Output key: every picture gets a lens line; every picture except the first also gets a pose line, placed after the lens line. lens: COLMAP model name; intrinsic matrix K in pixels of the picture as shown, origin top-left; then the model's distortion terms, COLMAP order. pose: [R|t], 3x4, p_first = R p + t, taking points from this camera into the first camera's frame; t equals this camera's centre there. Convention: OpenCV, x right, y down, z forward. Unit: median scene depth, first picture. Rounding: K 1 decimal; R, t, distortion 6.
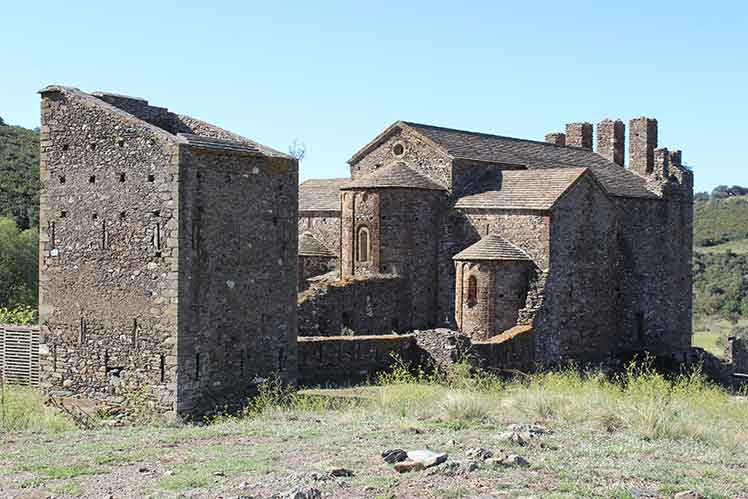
lens RADIAL K [[1012.5, 0, 374.0], [0, 1012.5, 249.6], [0, 0, 1]] dist [-0.049659, 0.000000]
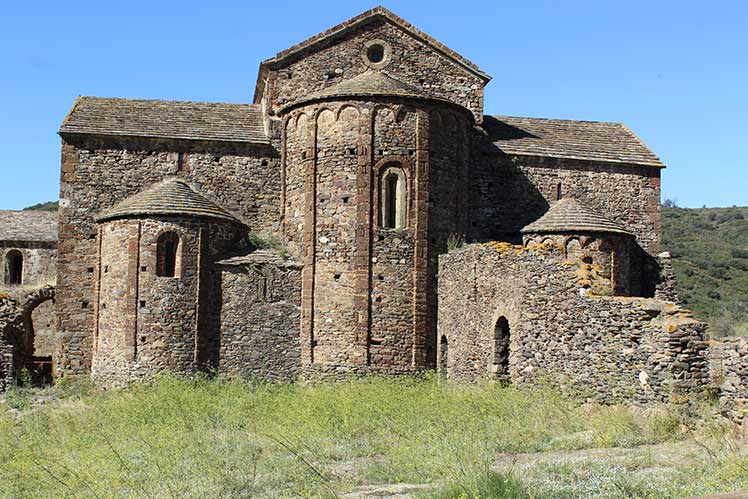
lens RADIAL K [[1012.5, 0, 374.1], [0, 1012.5, 250.0], [0, 0, 1]] dist [-0.049659, 0.000000]
pose [[0.701755, 0.067602, 0.709204, -0.412597], [-0.016276, 0.996749, -0.078906, 0.068109], [-0.712233, 0.043830, 0.700574, 0.610503]]
